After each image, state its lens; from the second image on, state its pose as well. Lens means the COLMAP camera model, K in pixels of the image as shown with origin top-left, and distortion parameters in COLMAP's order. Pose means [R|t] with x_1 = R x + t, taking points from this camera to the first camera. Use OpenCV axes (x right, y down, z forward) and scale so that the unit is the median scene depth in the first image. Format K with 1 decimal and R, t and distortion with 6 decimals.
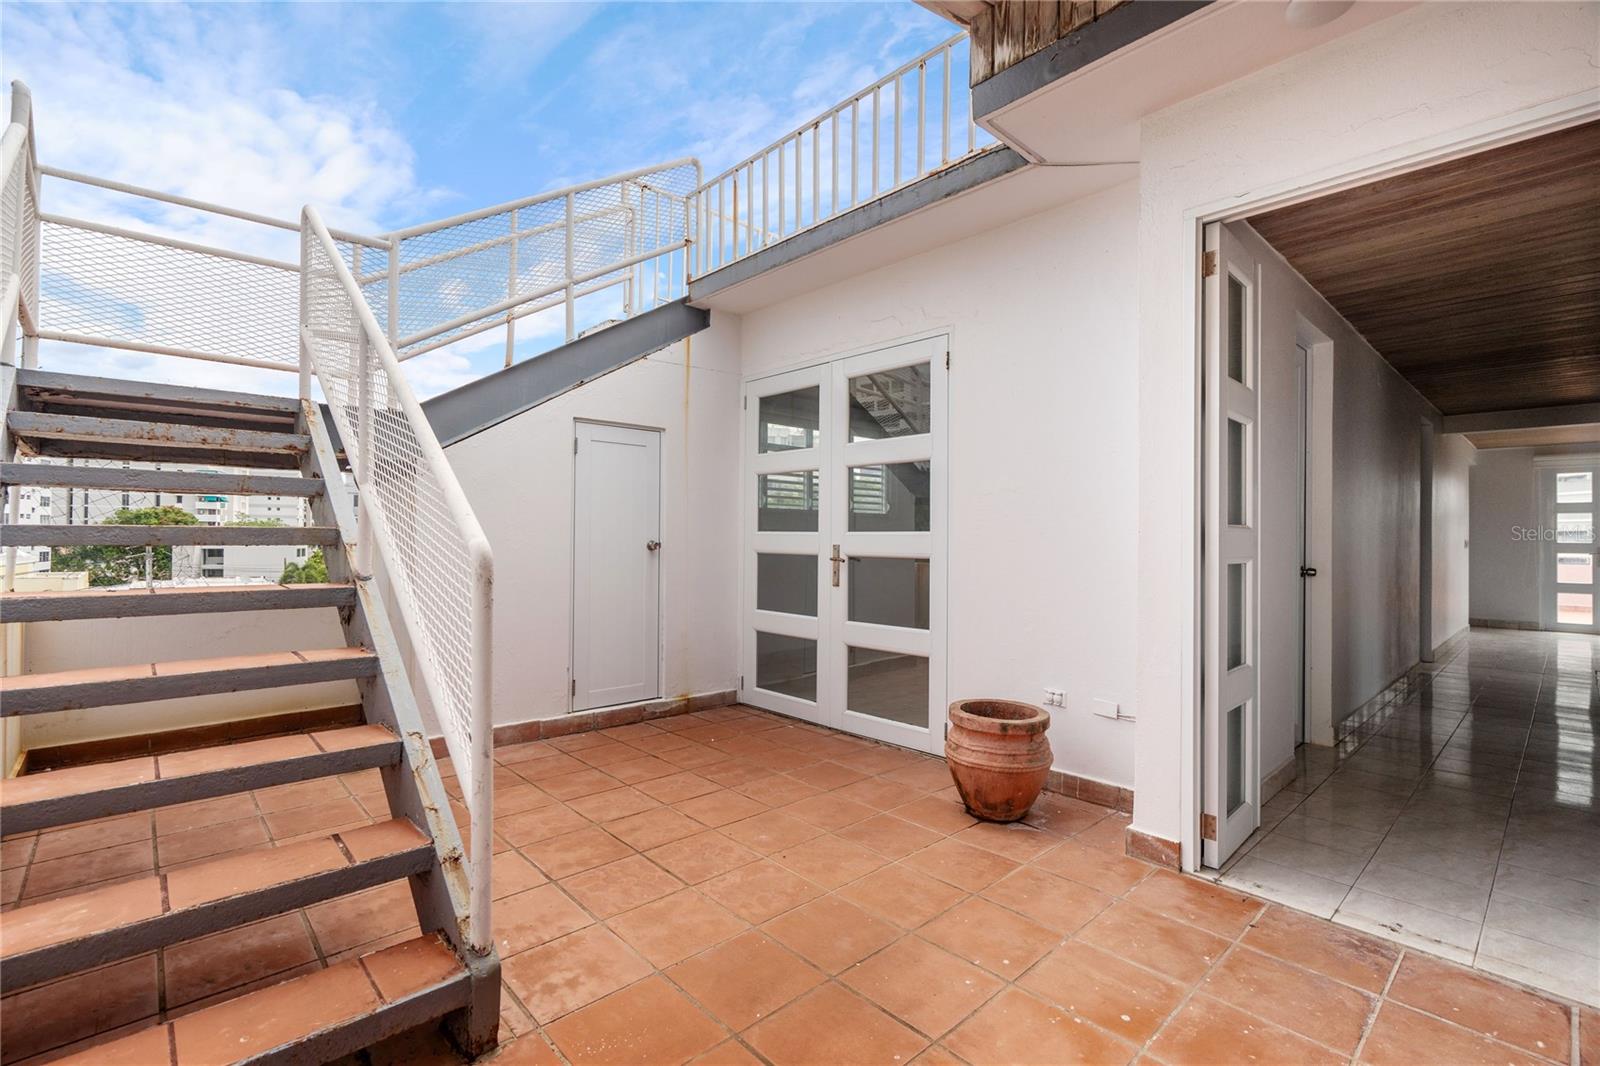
lens RADIAL K [[734.5, 0, 783.9], [0, 734.5, 531.9], [0, 0, 1]] dist [-0.007572, 0.004043]
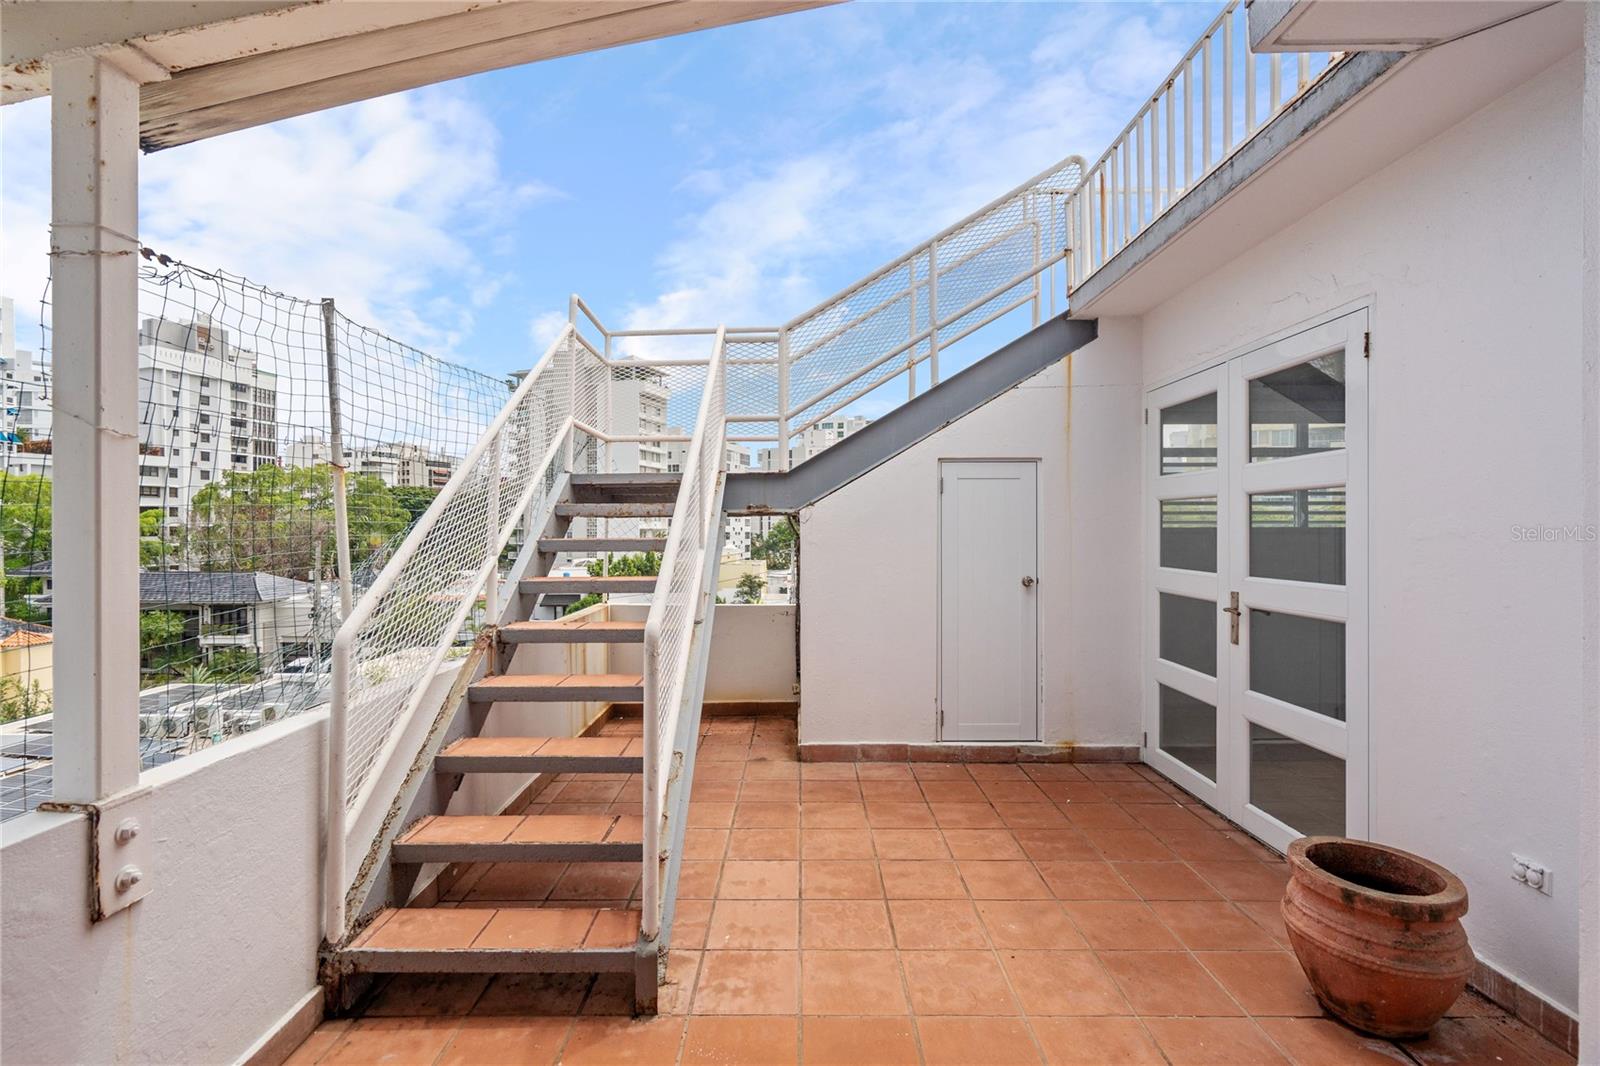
lens RADIAL K [[734.5, 0, 783.9], [0, 734.5, 531.9], [0, 0, 1]] dist [-0.007572, 0.004043]
pose [[0.722359, -0.008081, -0.691471, 0.273576], [0.017962, 0.999814, 0.007080, -0.063385], [0.691284, -0.017535, 0.722370, 0.095268]]
